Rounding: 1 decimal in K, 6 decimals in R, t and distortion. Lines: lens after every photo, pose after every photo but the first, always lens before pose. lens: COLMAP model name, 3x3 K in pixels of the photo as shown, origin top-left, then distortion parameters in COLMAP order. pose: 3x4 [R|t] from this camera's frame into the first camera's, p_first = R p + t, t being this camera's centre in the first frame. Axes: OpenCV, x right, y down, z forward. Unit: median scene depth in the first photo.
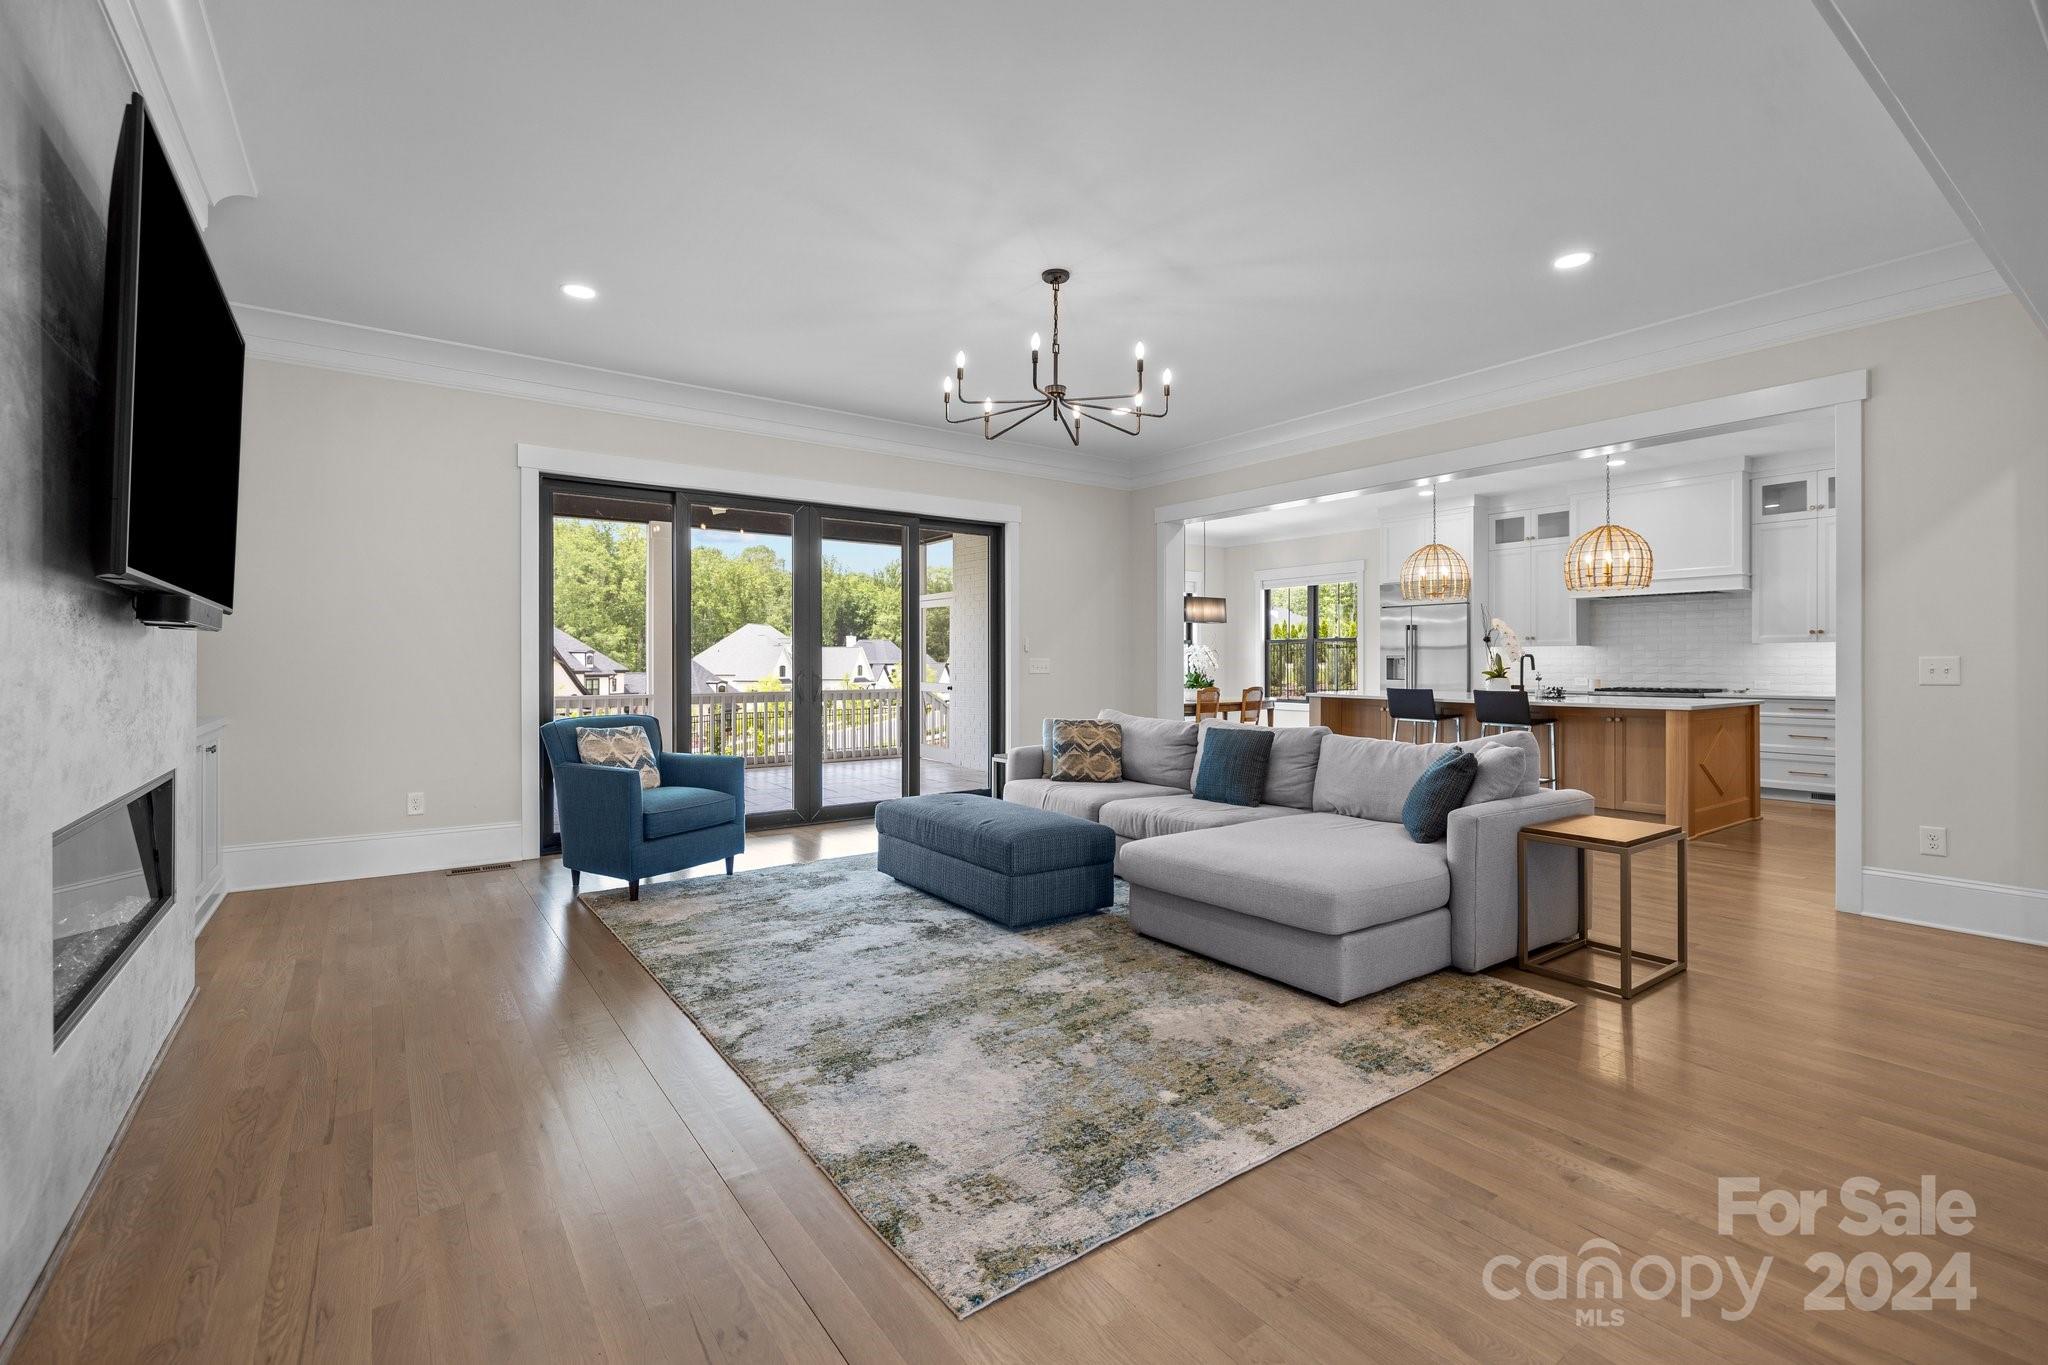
lens RADIAL K [[894.3, 0, 1024.9], [0, 894.3, 670.4], [0, 0, 1]] dist [0.009085, 0.000068]
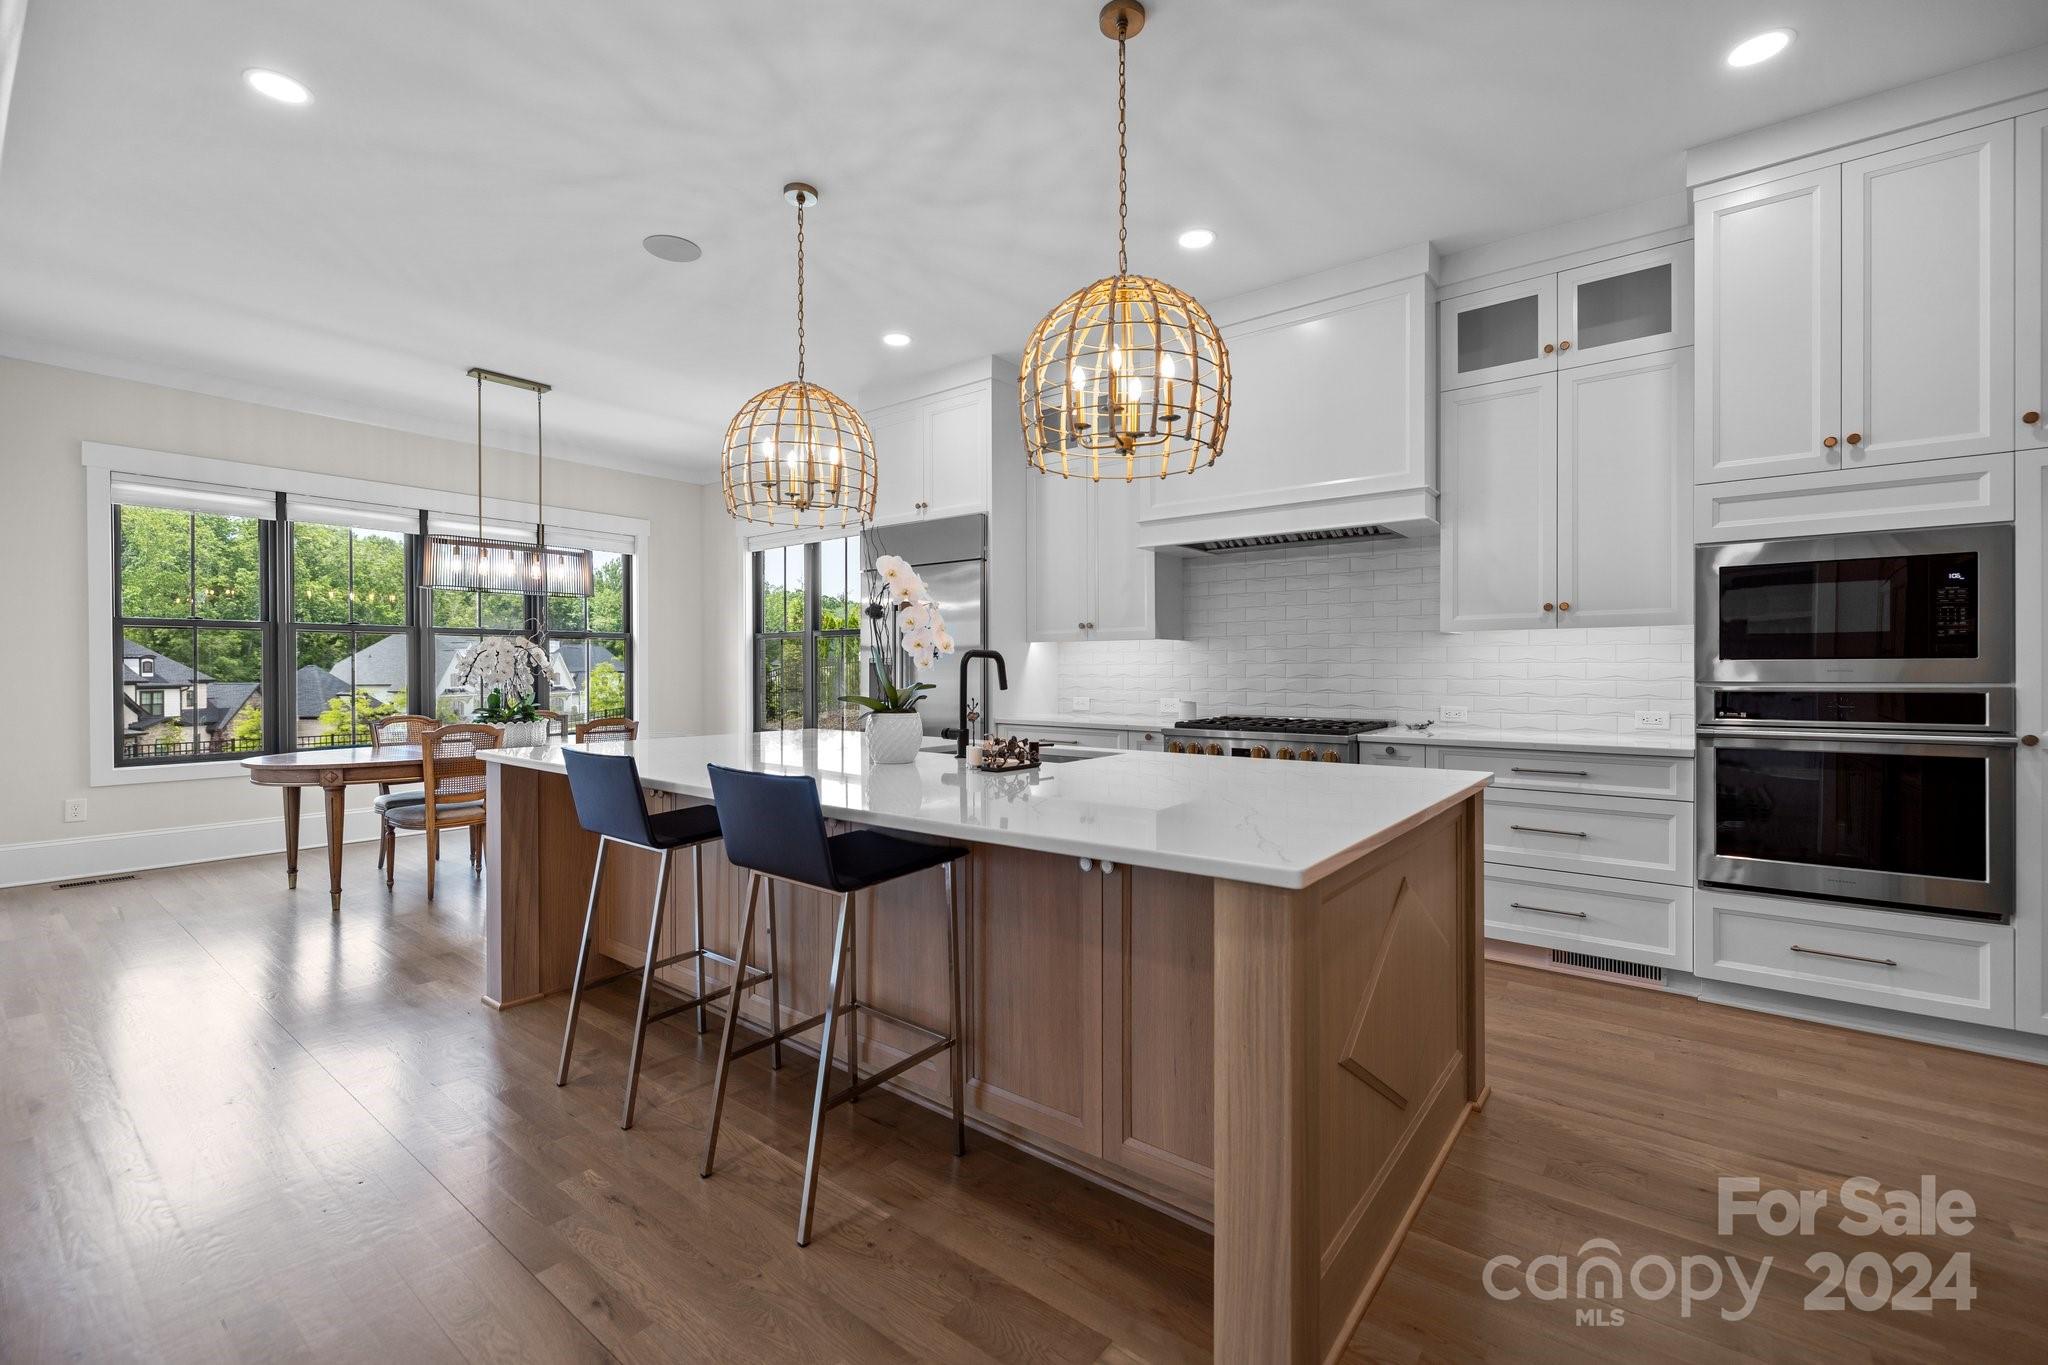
lens RADIAL K [[870.6, 0, 1024.0], [0, 870.6, 682.5], [0, 0, 1]] dist [-0.000812, -0.000116]
pose [[0.961815, -0.003274, 0.273680, 0.391052], [0.001940, 0.999985, 0.005146, -0.004491], [-0.273693, -0.004419, 0.961807, 0.515450]]
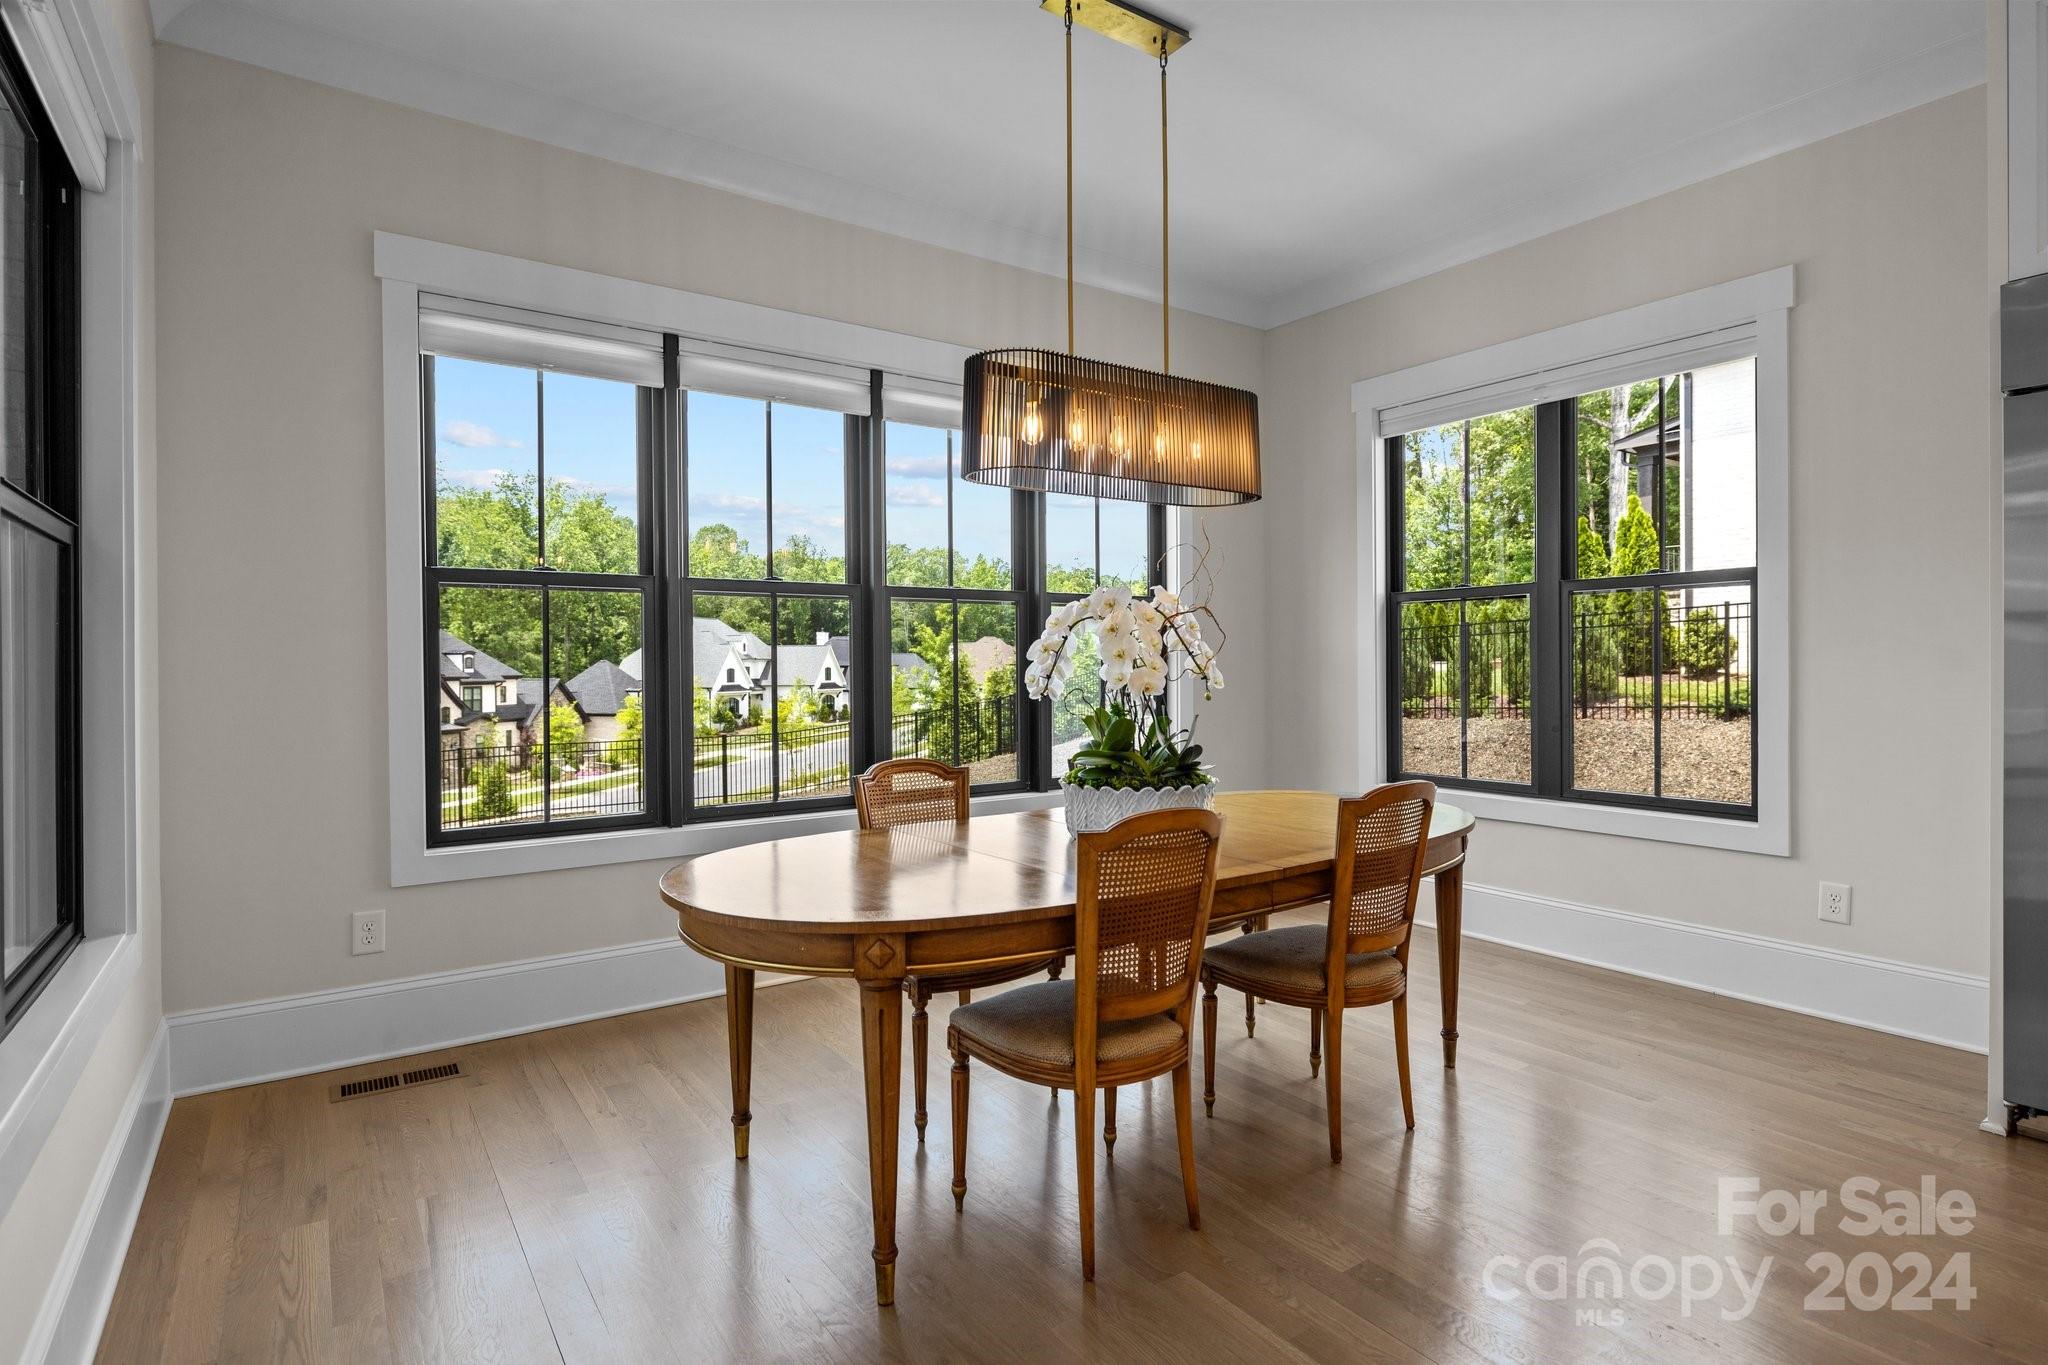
lens RADIAL K [[1033.1, 0, 1024.0], [0, 1033.1, 682.5], [0, 0, 1]] dist [0.000796, 0.000082]
pose [[0.999808, -0.005001, -0.018922, 0.197568], [0.005188, 0.999938, 0.009826, -0.007947], [0.018871, -0.009923, 0.999773, 0.855345]]
